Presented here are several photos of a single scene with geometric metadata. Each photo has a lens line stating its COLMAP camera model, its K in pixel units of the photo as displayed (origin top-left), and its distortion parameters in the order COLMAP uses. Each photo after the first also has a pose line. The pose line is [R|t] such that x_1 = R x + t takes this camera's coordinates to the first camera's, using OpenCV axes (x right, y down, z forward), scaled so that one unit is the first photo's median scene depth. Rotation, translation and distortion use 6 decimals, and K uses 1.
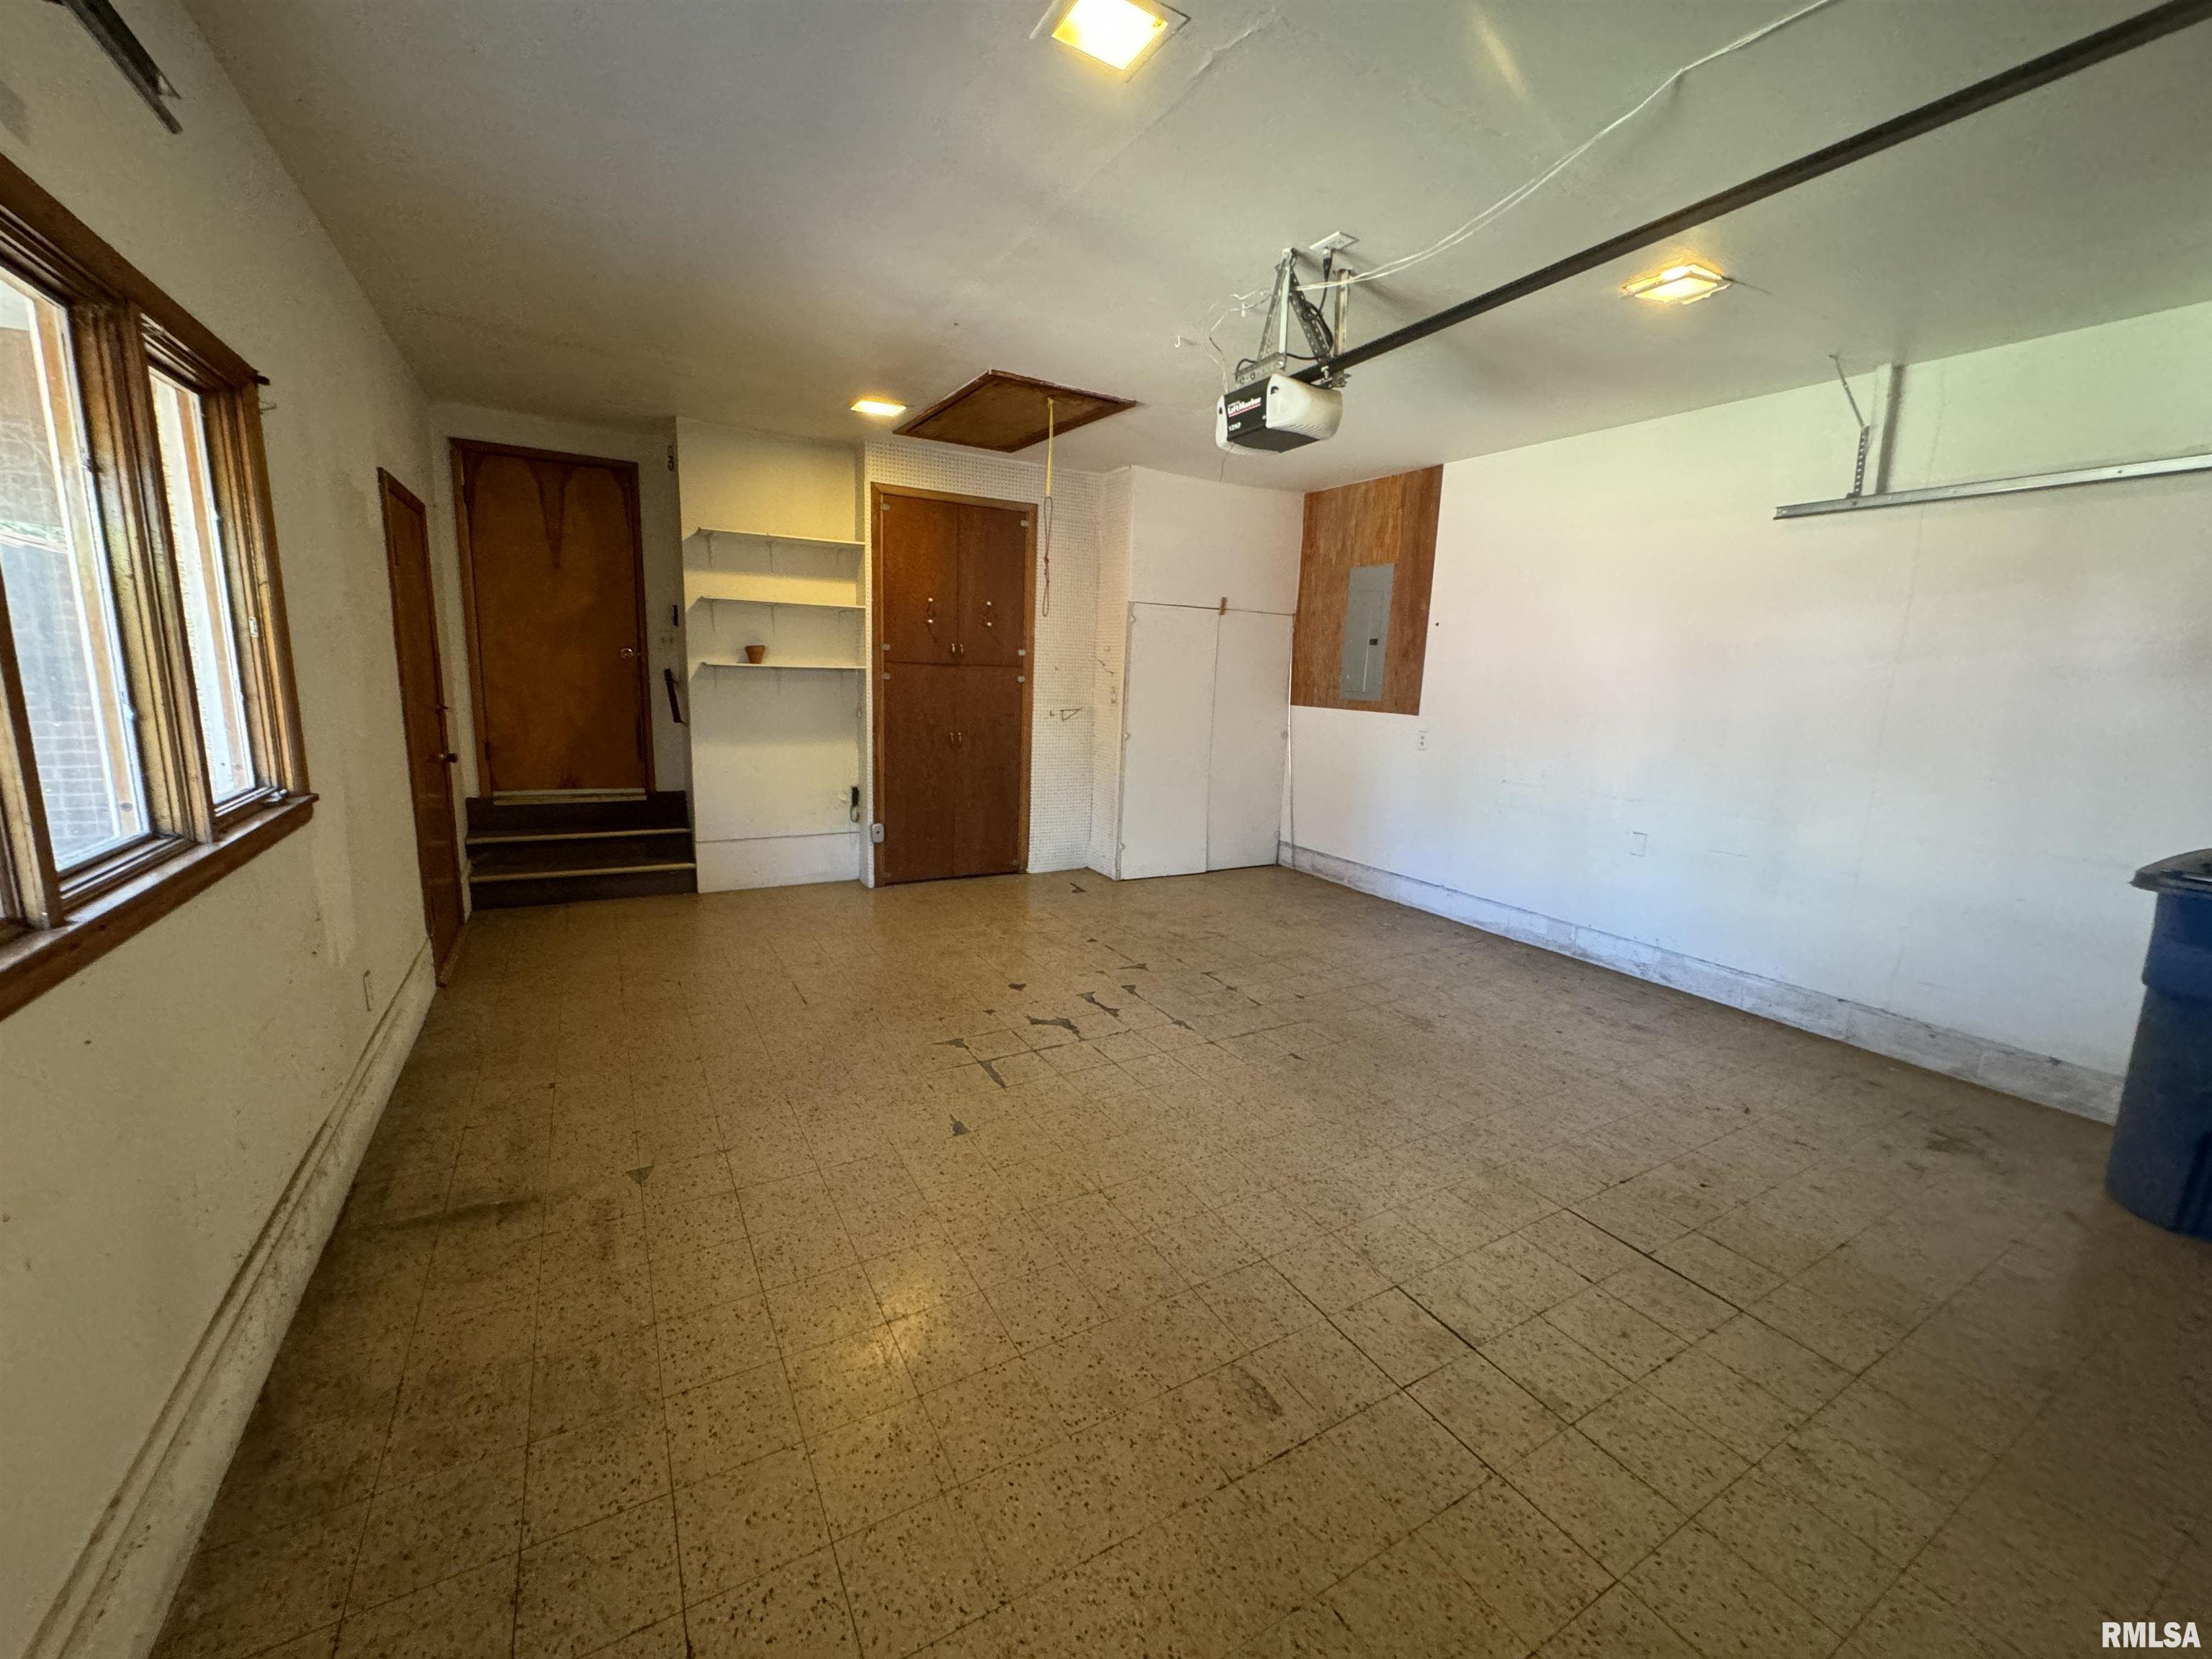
lens RADIAL K [[879.2, 0, 1104.1], [0, 879.2, 827.0], [0, 0, 1]] dist [0.001134, -0.000228]
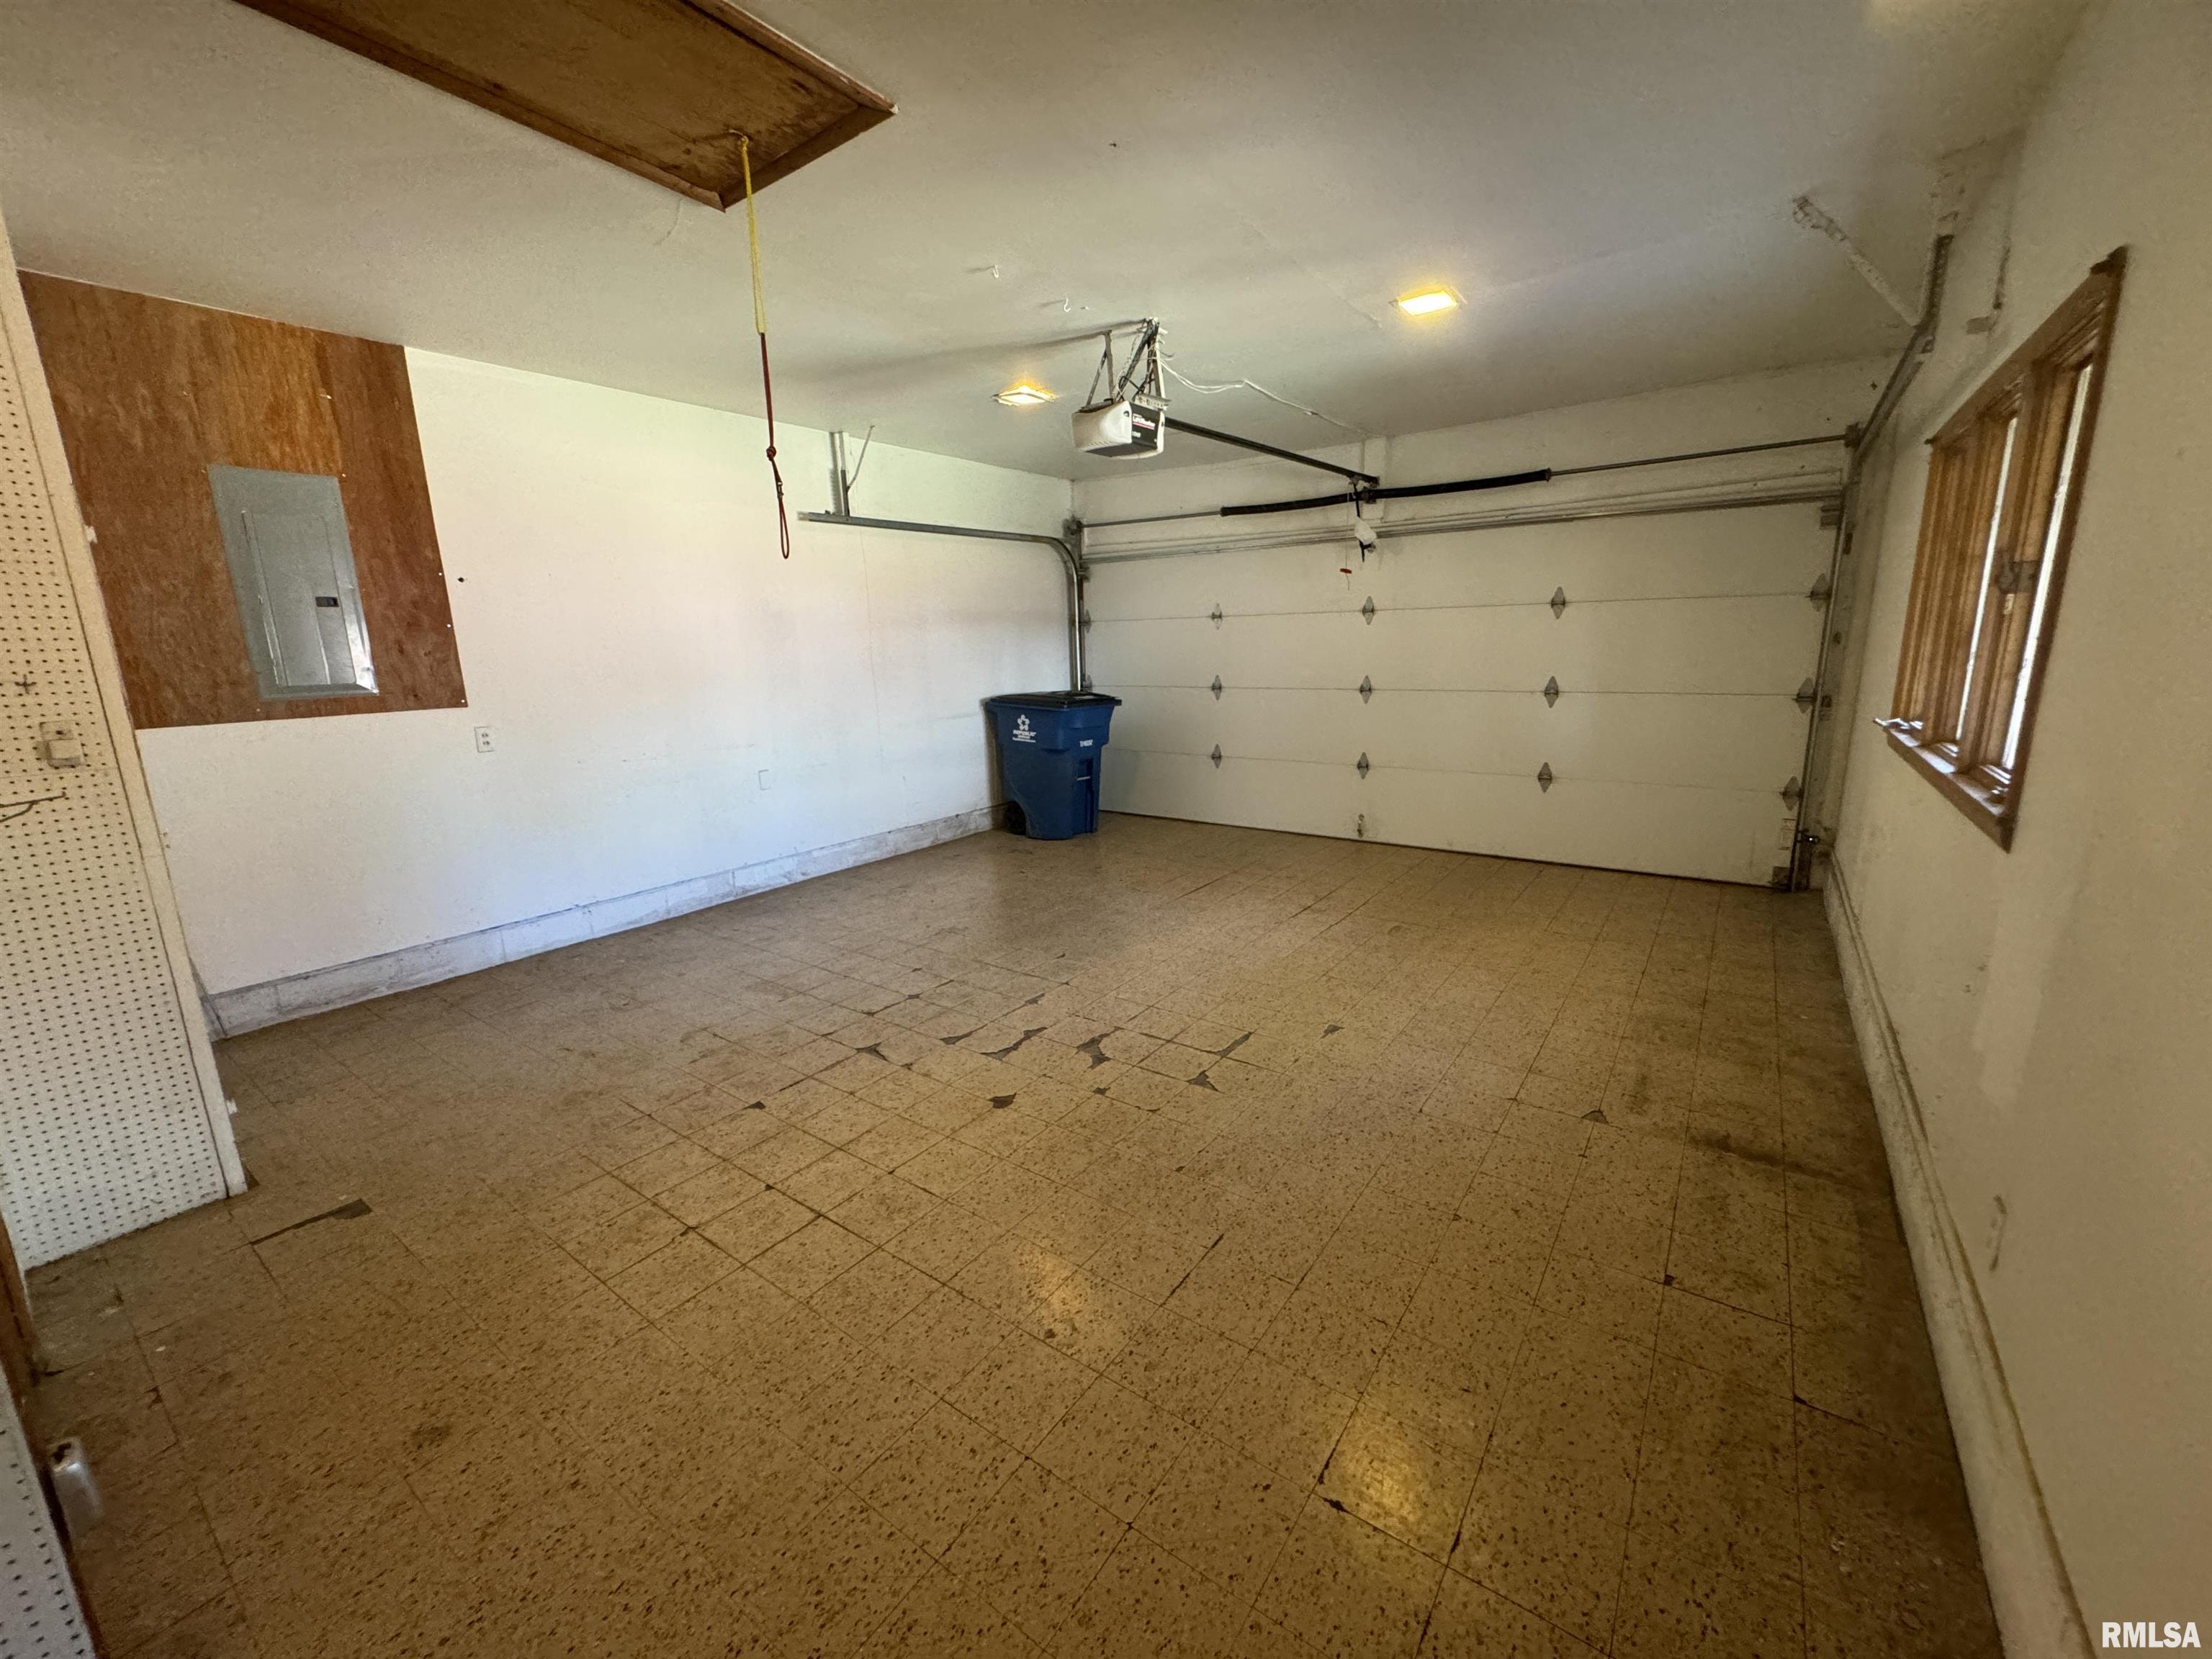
lens RADIAL K [[879.2, 0, 1104.1], [0, 879.2, 827.0], [0, 0, 1]] dist [0.001134, -0.000228]
pose [[-0.408610, -0.216753, 0.886598, -0.732564], [0.176181, 0.934391, 0.309635, -0.235152], [-0.895543, 0.282722, -0.343614, 1.144814]]
